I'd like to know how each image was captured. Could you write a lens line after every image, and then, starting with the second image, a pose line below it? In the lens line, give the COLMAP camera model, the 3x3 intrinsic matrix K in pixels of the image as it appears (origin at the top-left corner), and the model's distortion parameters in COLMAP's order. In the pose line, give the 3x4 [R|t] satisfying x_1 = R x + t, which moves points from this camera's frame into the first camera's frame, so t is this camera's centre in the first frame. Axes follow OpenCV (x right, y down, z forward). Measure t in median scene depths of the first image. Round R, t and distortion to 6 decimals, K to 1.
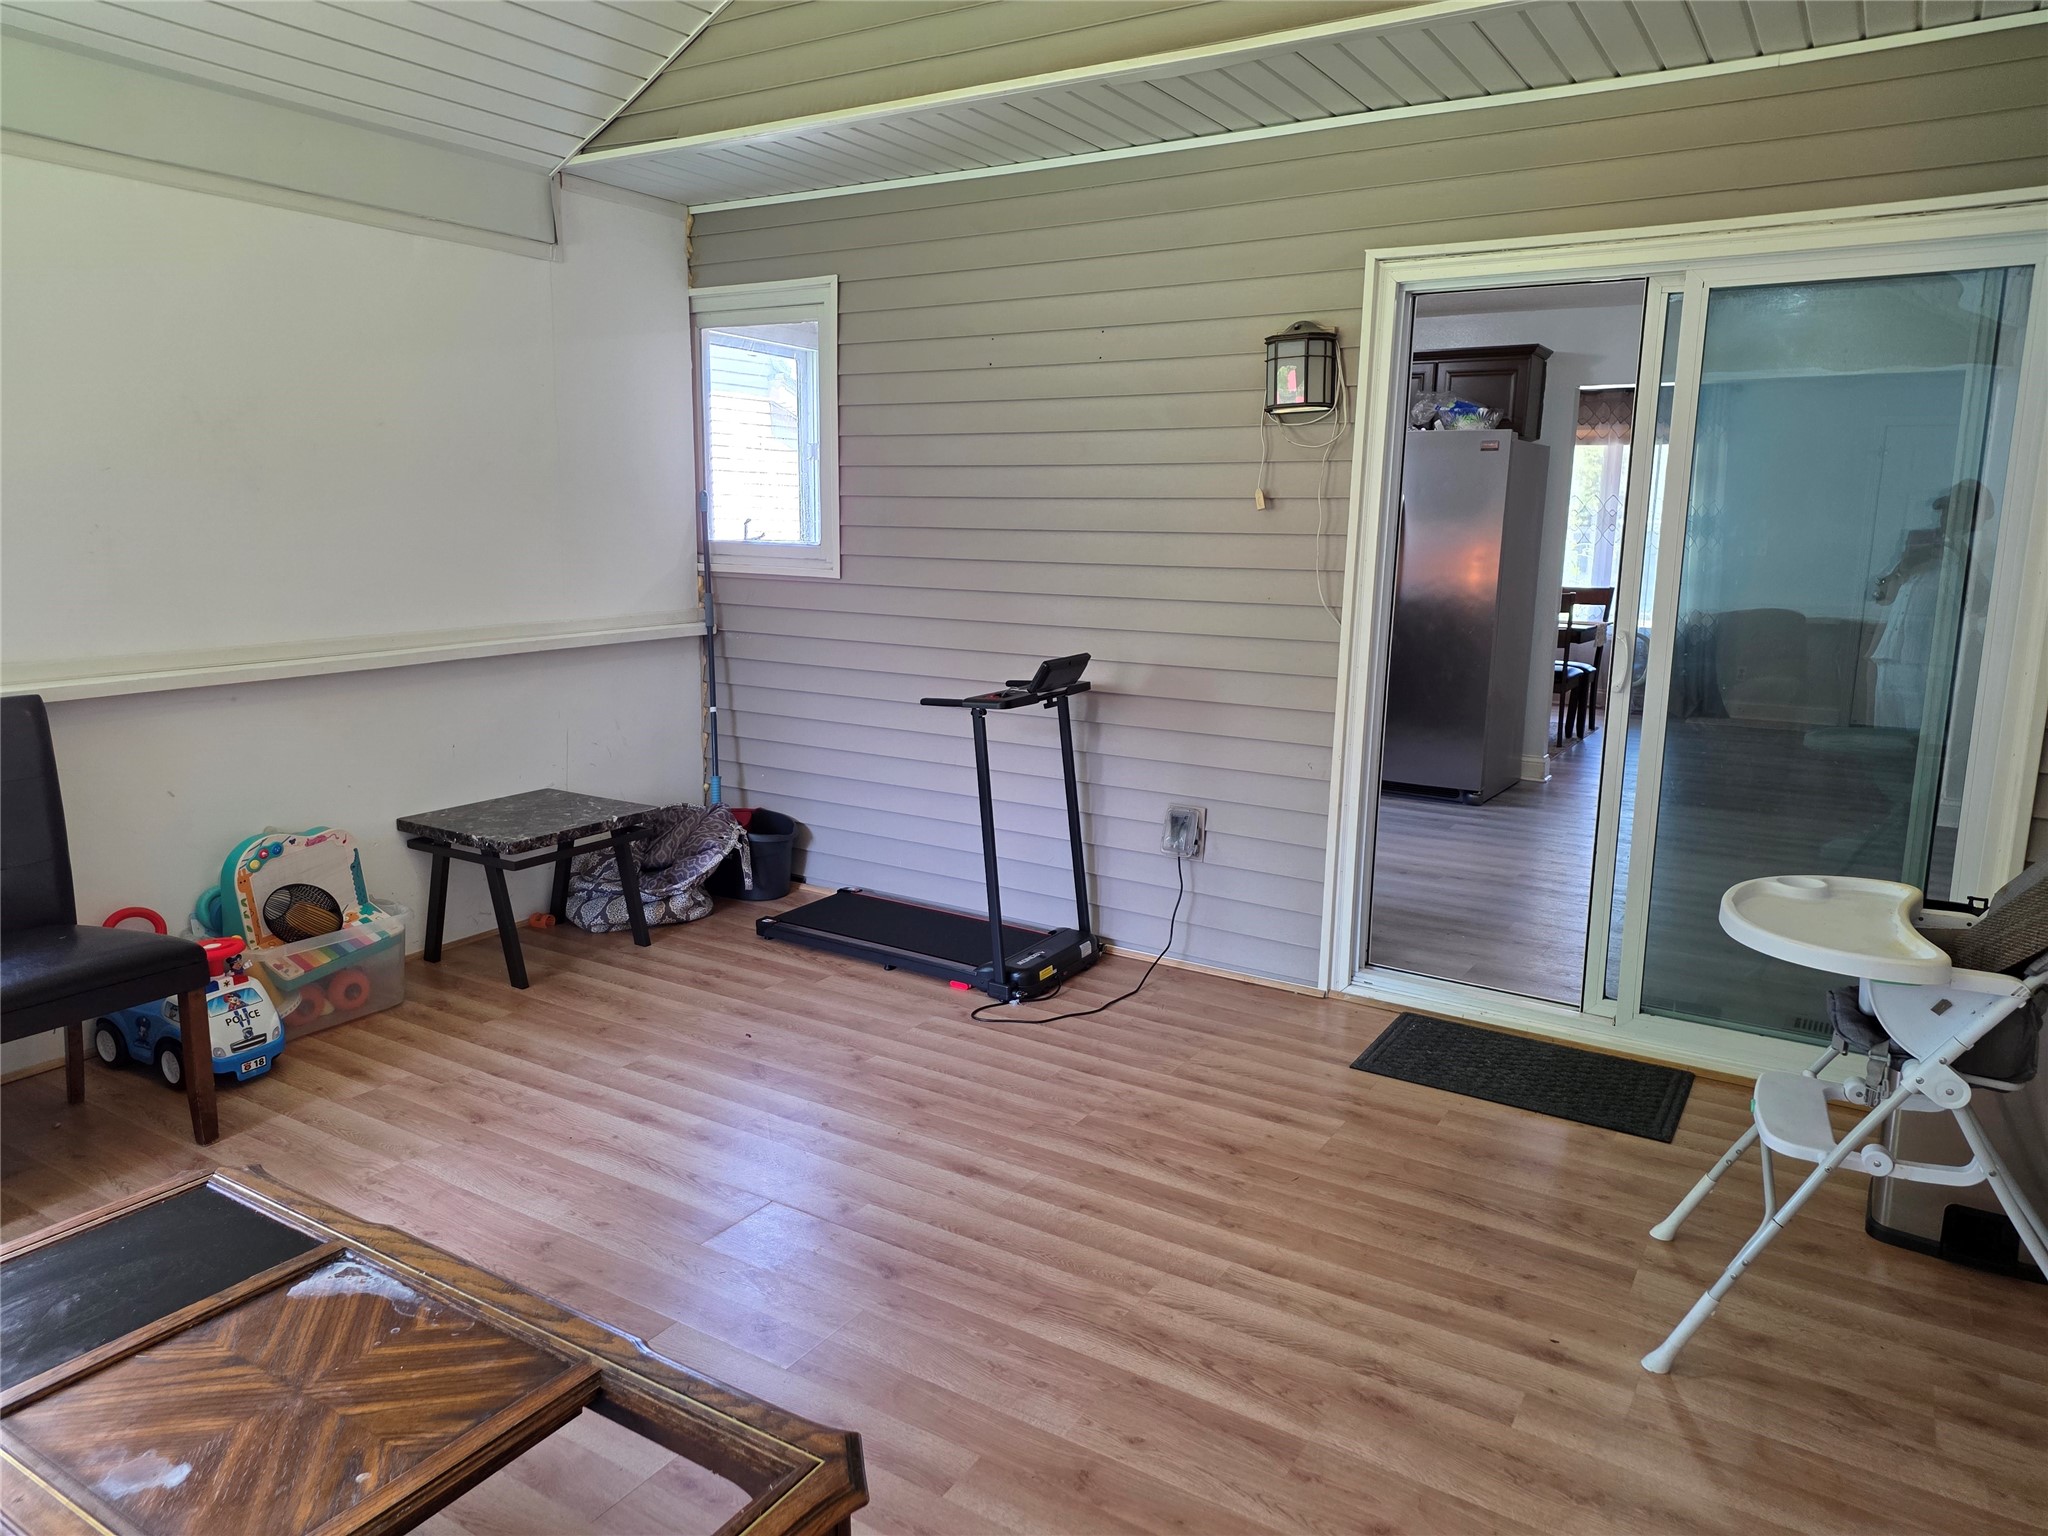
lens RADIAL K [[1357.3, 0, 1025.0], [0, 1357.3, 765.1], [0, 0, 1]] dist [0.061360, -0.035398]
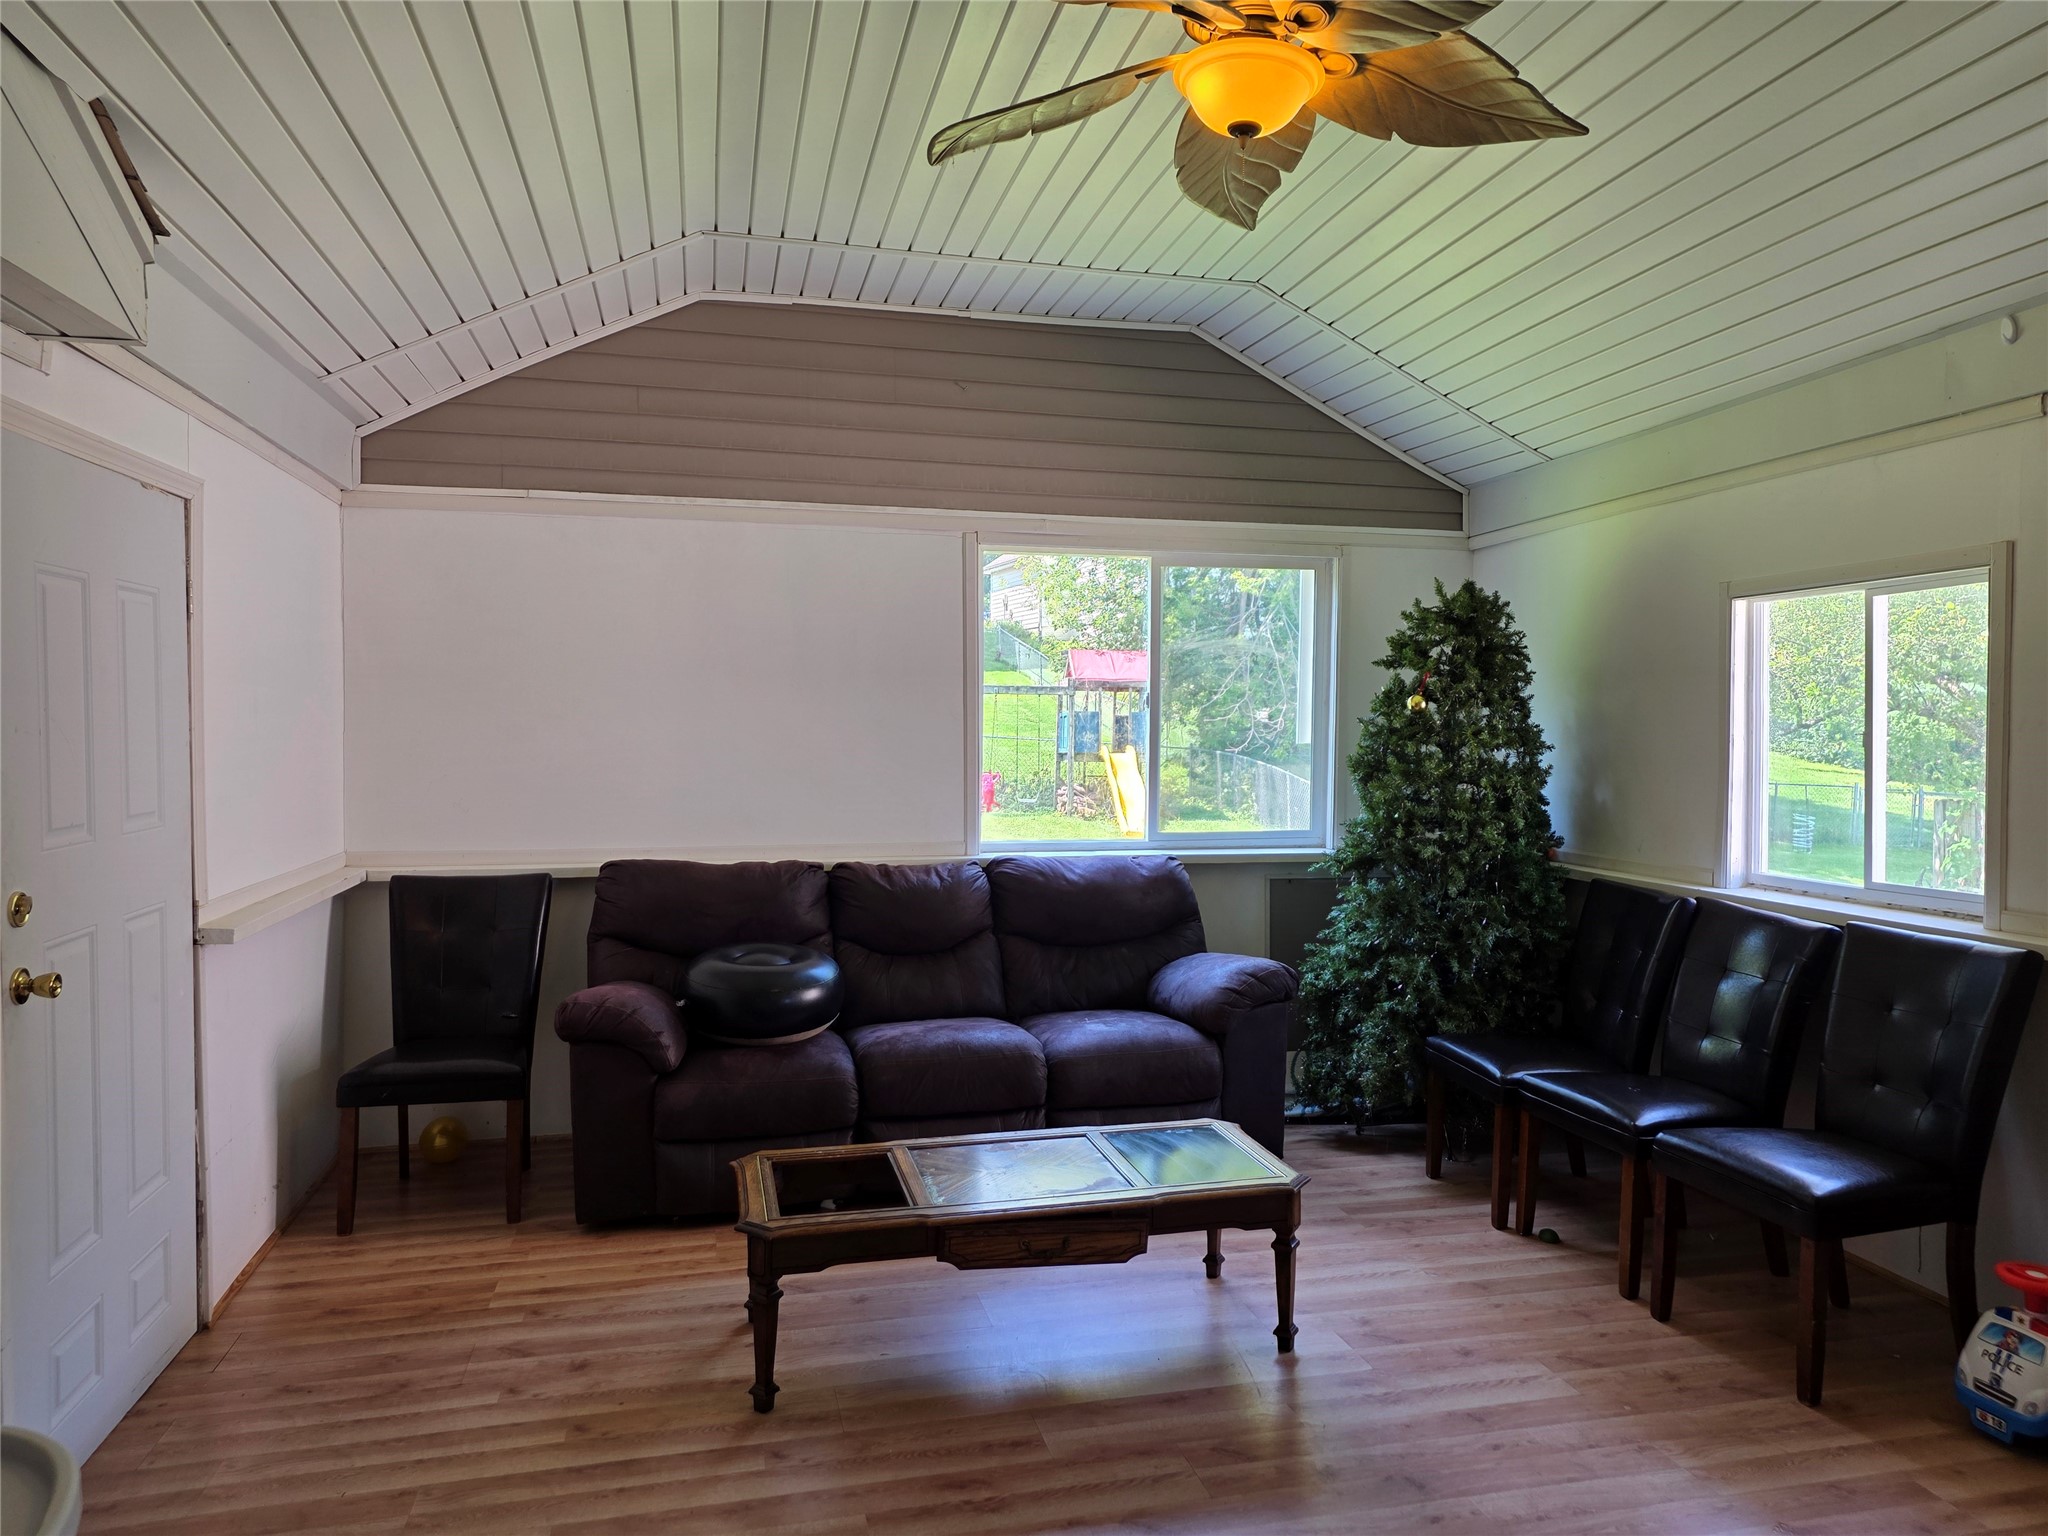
lens RADIAL K [[1357.3, 0, 1025.5], [0, 1357.3, 768.8], [0, 0, 1]] dist [0.061360, -0.035398]
pose [[-0.702521, 0.007448, -0.711624, 0.439244], [-0.140699, 0.978754, 0.149143, -0.208623], [0.697616, 0.204901, -0.686547, 1.094530]]
